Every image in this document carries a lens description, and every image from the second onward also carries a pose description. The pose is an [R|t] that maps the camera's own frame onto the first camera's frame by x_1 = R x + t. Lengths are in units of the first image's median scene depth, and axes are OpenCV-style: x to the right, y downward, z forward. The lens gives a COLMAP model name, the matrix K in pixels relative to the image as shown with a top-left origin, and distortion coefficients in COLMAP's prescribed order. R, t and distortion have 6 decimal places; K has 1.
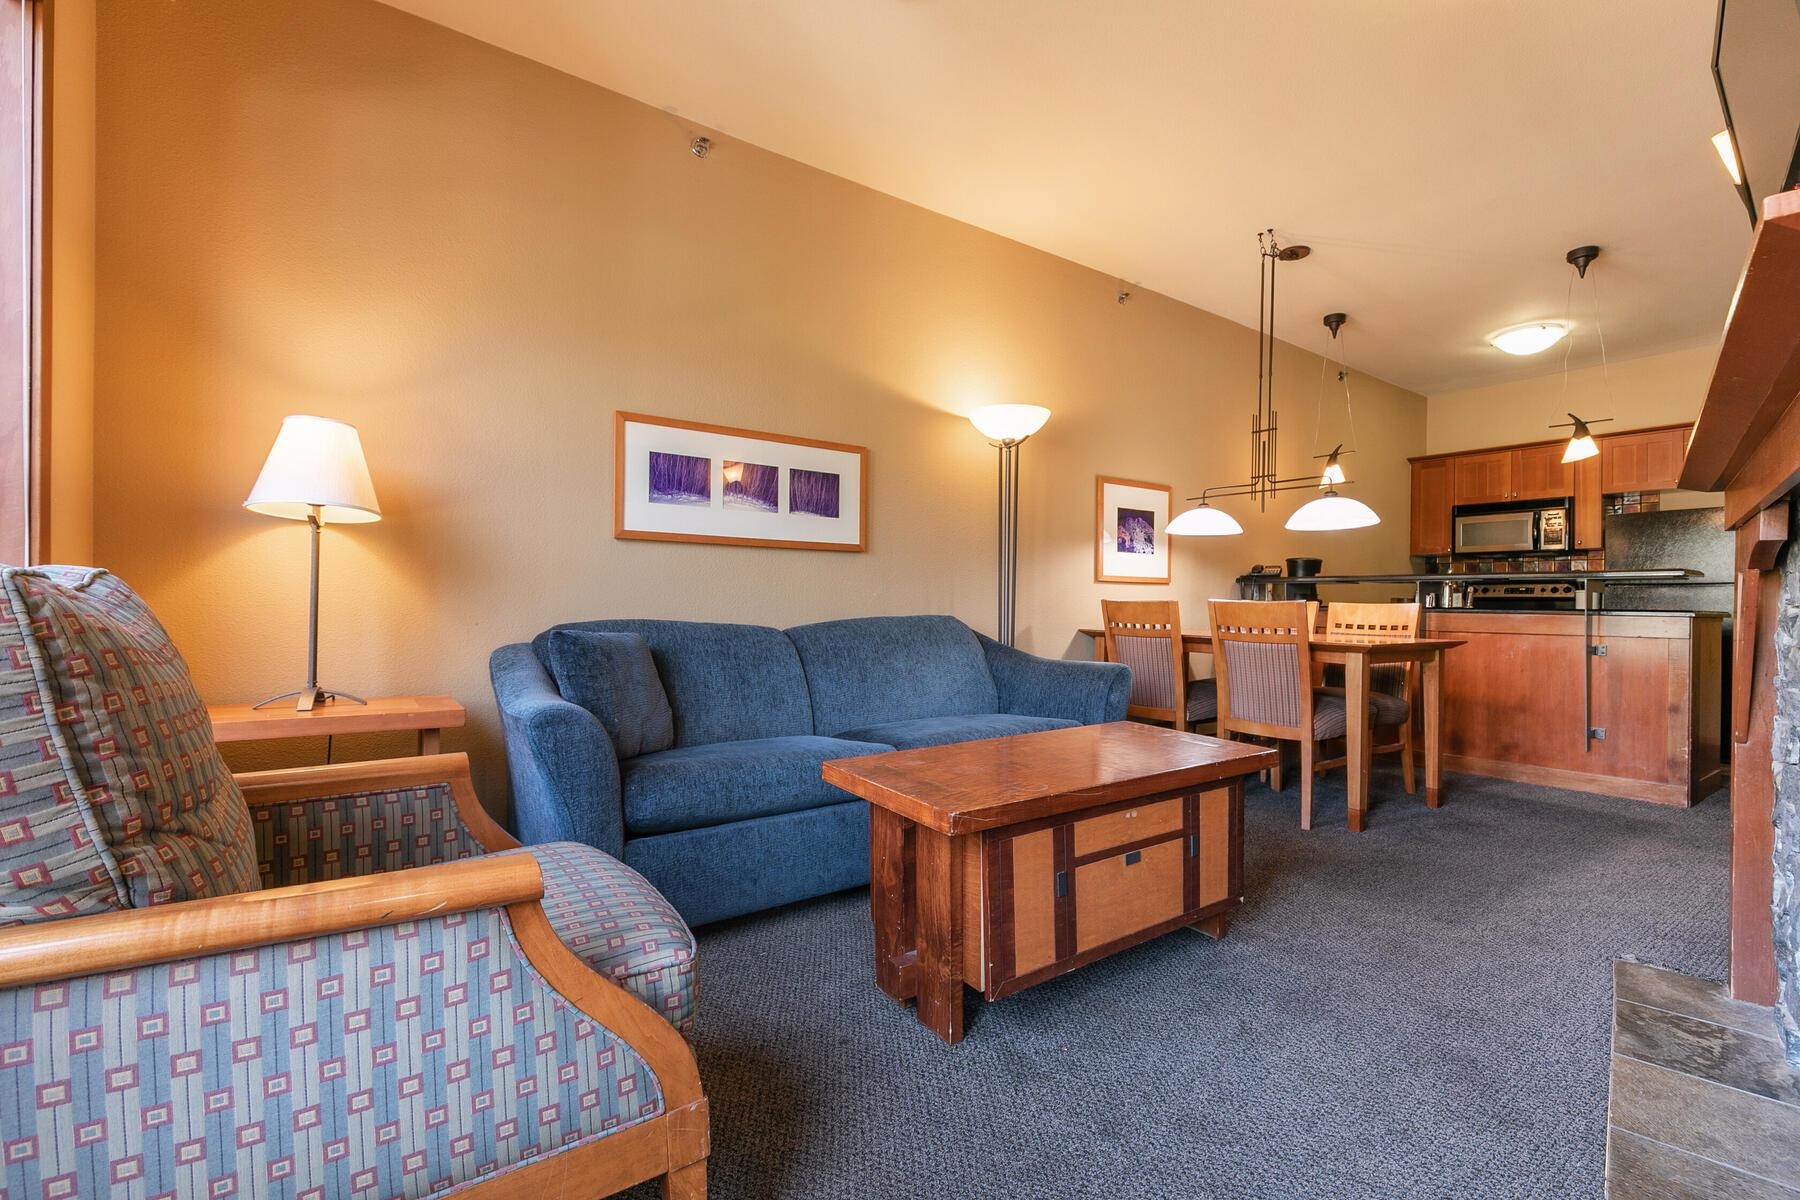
lens RADIAL K [[809.7, 0, 900.0], [0, 809.7, 600.0], [0, 0, 1]] dist [0.002307, 0.000090]
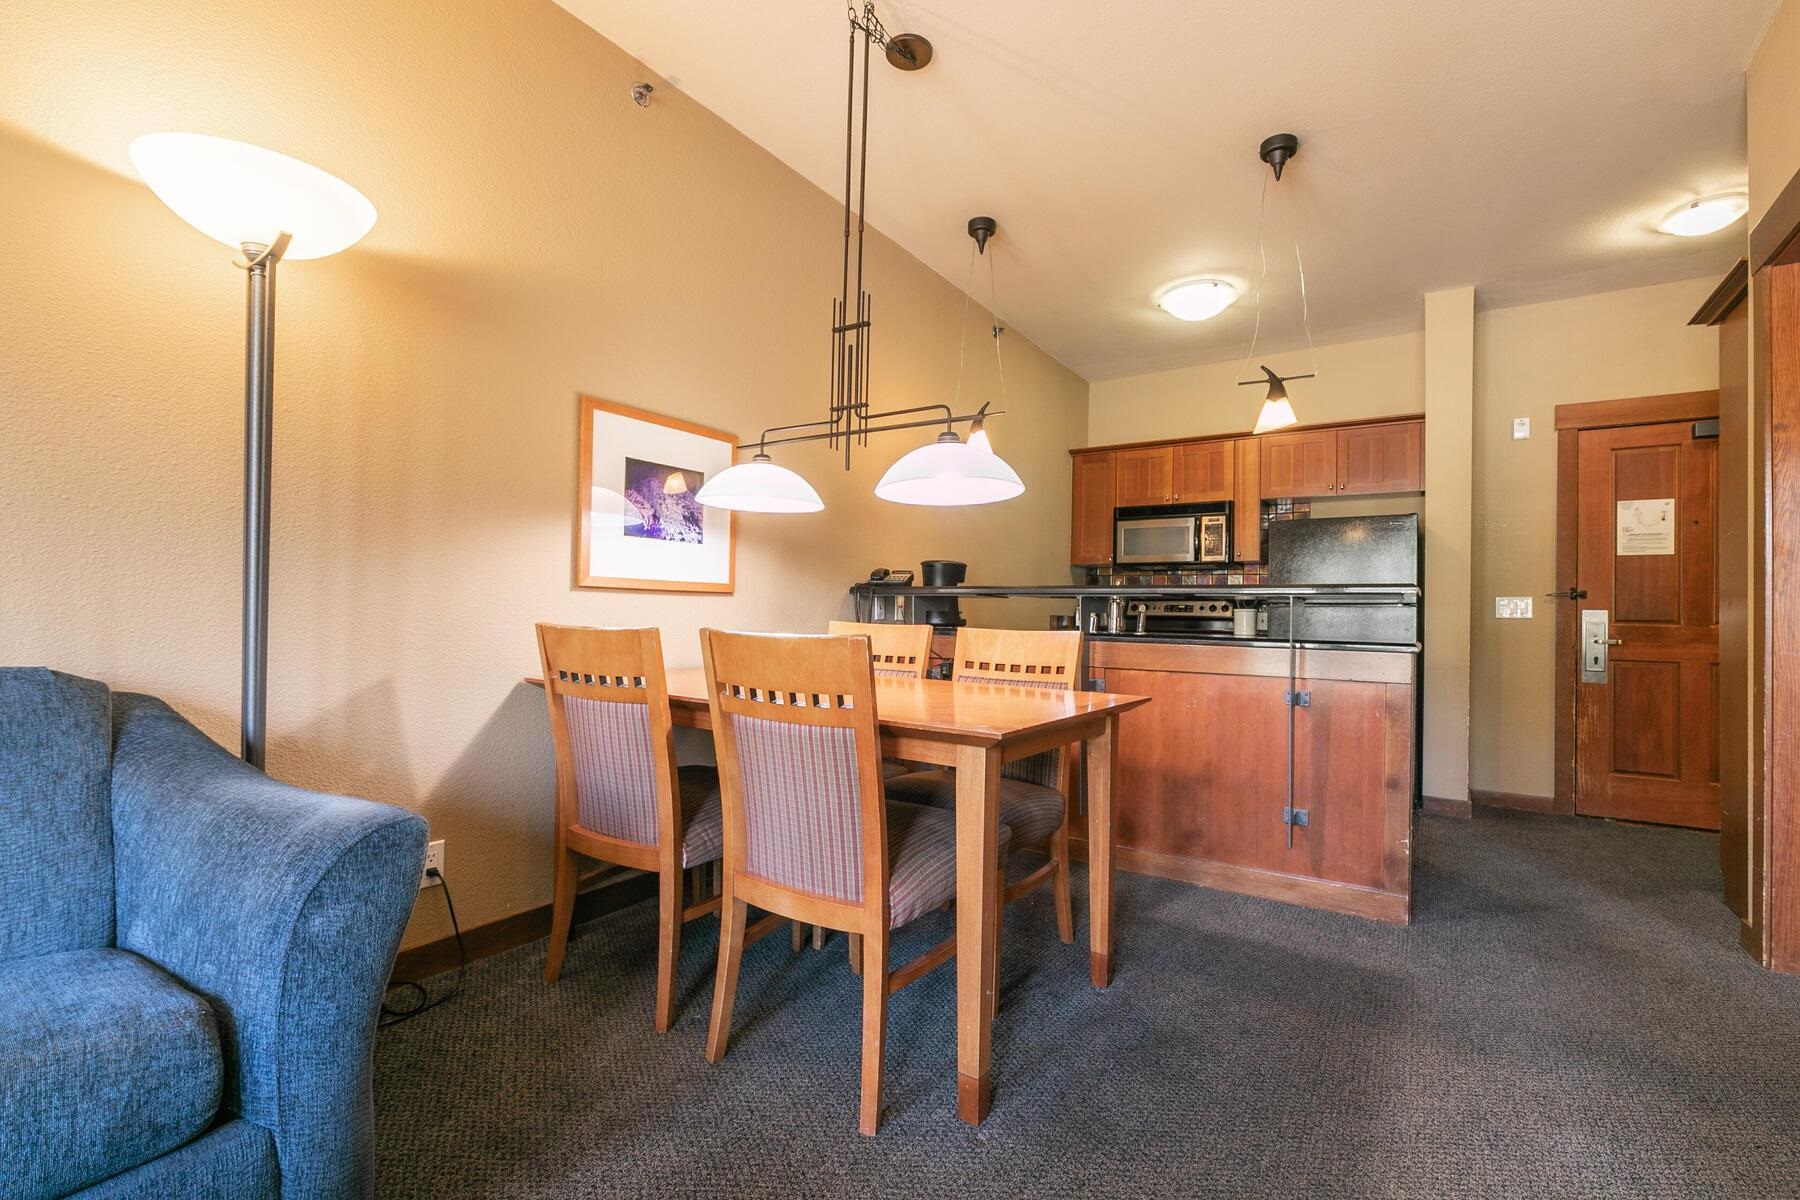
lens RADIAL K [[809.7, 0, 900.0], [0, 809.7, 600.0], [0, 0, 1]] dist [0.002307, 0.000090]
pose [[0.938033, 0.014186, 0.346255, 0.259002], [-0.010647, 0.999870, -0.012121, -0.009524], [-0.346382, 0.007683, 0.938062, 0.409600]]
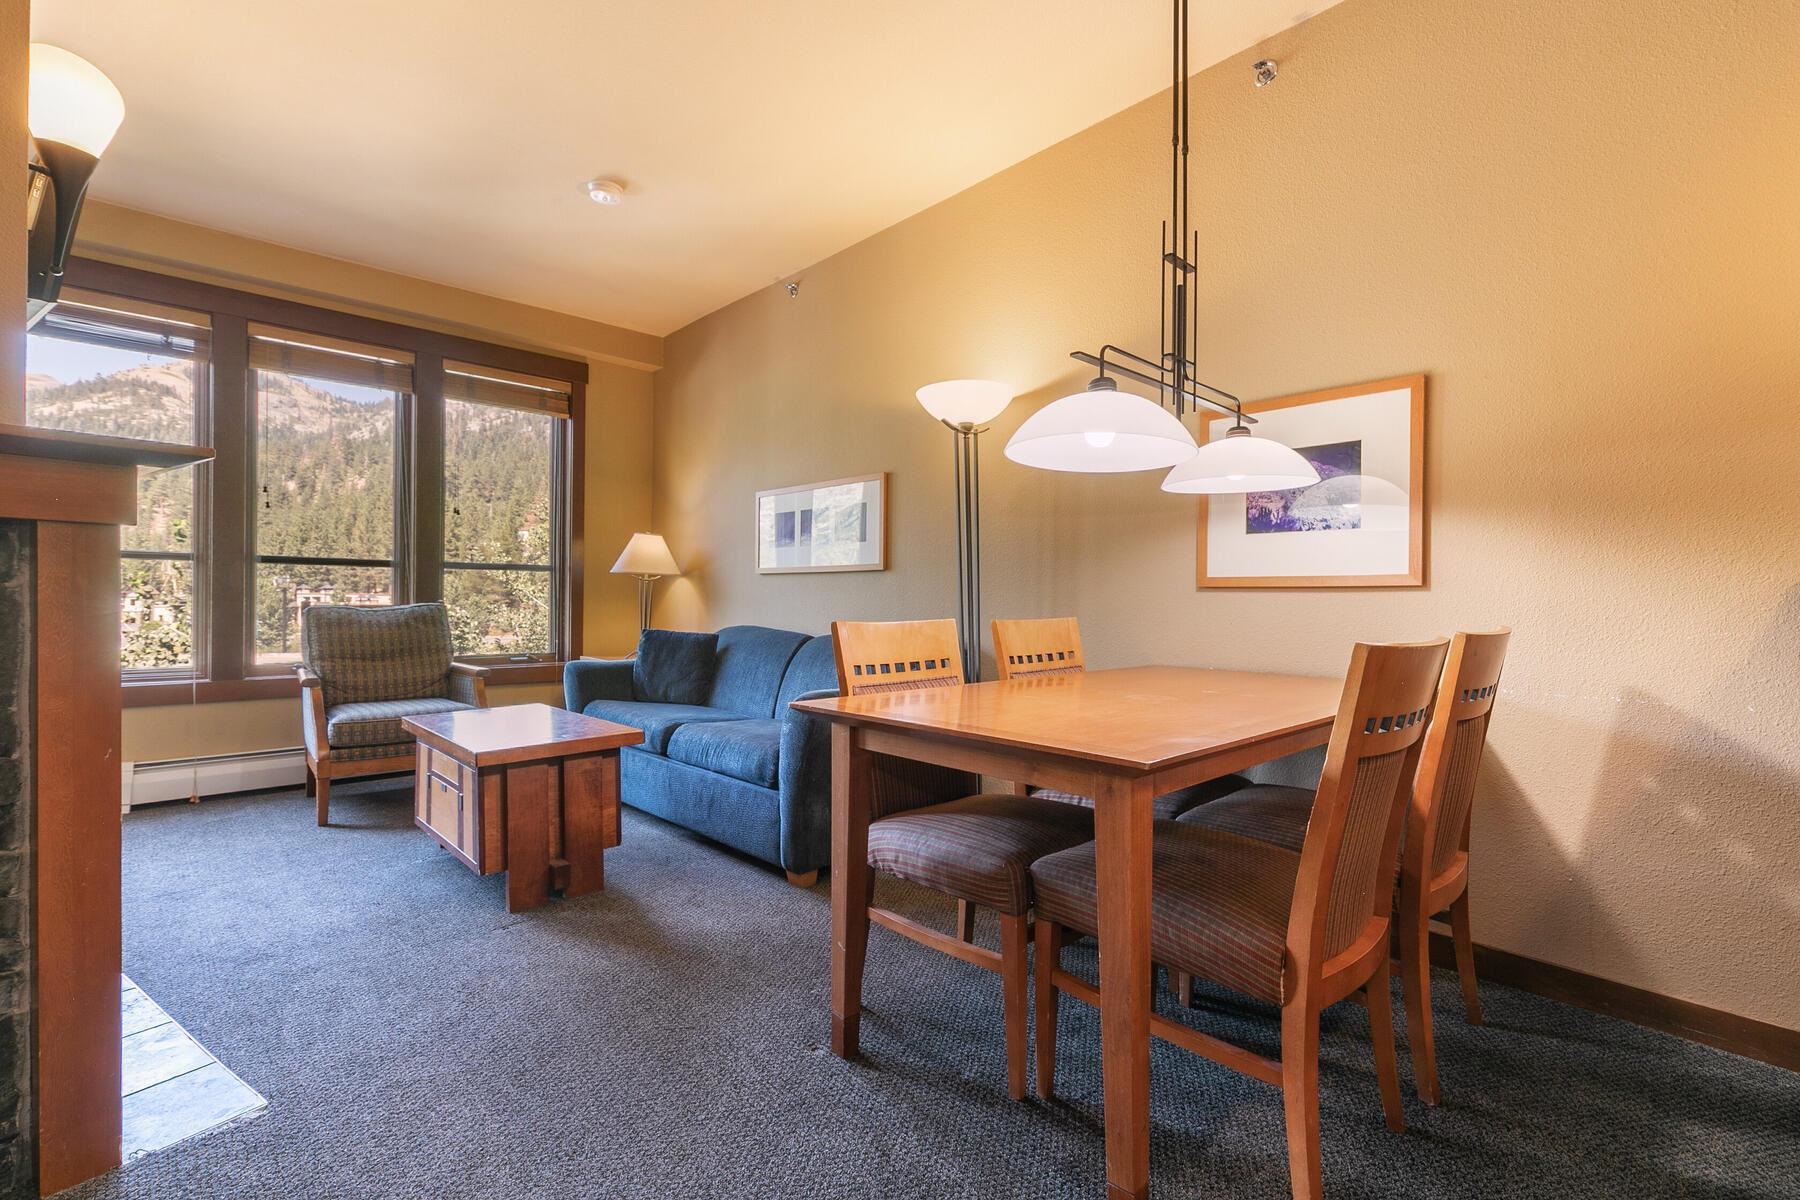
lens RADIAL K [[807.0, 0, 933.5], [0, 807.0, 600.0], [0, 0, 1]] dist [-0.002846, -0.000008]
pose [[0.148089, -0.005770, -0.988957, 0.808796], [-0.003226, 0.999975, -0.006317, -0.009143], [0.988969, 0.004126, 0.148067, 0.713996]]
